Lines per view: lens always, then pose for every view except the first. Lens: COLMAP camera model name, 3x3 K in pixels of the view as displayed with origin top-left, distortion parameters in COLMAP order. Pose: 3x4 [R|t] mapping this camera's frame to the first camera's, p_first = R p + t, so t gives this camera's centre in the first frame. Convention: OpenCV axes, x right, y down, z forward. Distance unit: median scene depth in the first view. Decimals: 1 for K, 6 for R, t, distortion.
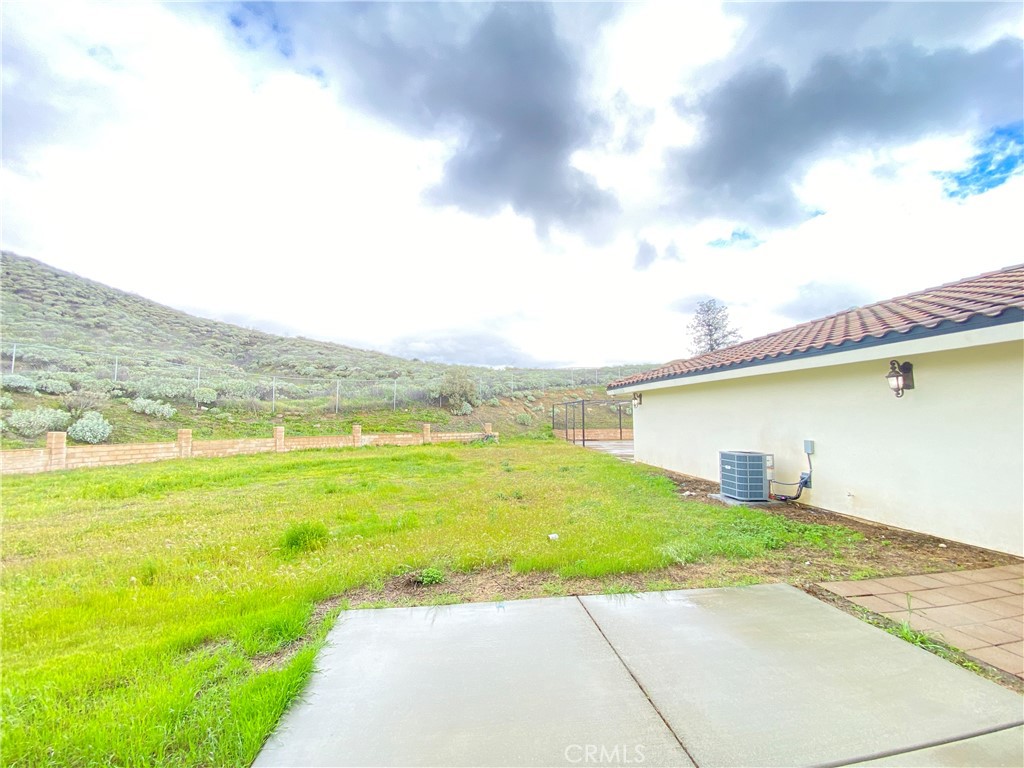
lens RADIAL K [[407.7, 0, 531.3], [0, 407.7, 393.3], [0, 0, 1]] dist [-0.009814, -0.008605]
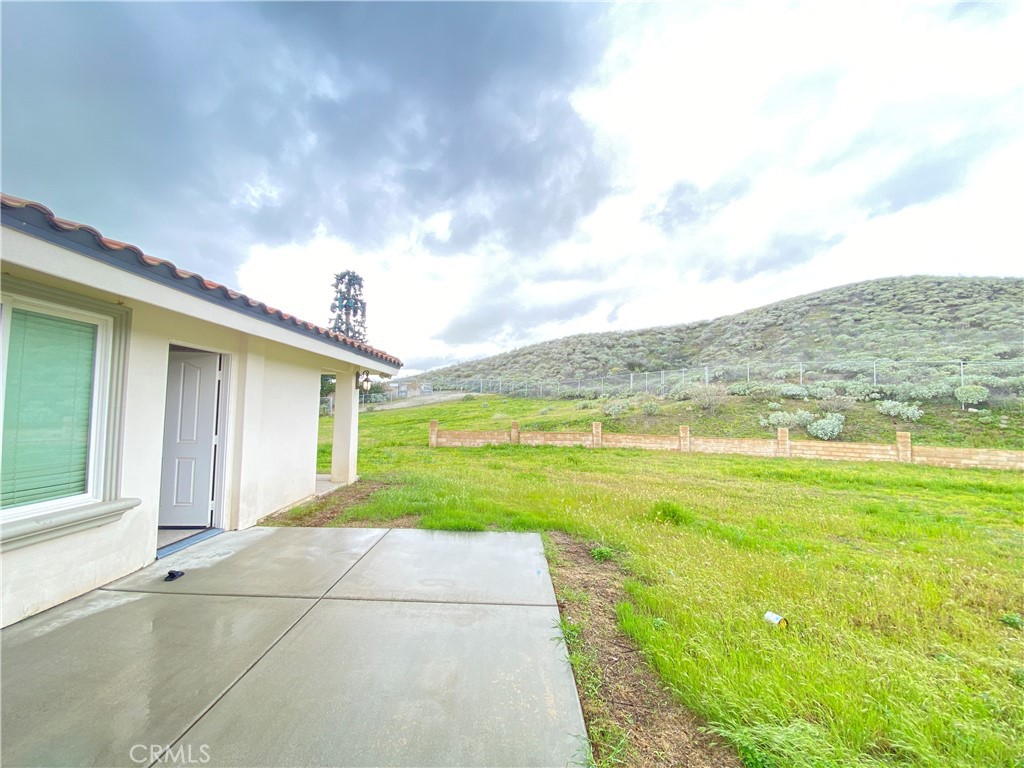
lens RADIAL K [[407.7, 0, 488.7], [0, 407.7, 391.3], [0, 0, 1]] dist [-0.009814, -0.008605]
pose [[-0.221314, -0.047529, -0.974044, 0.181550], [0.032530, 0.997896, -0.056084, 0.010281], [0.974660, -0.044097, -0.219302, 0.183830]]
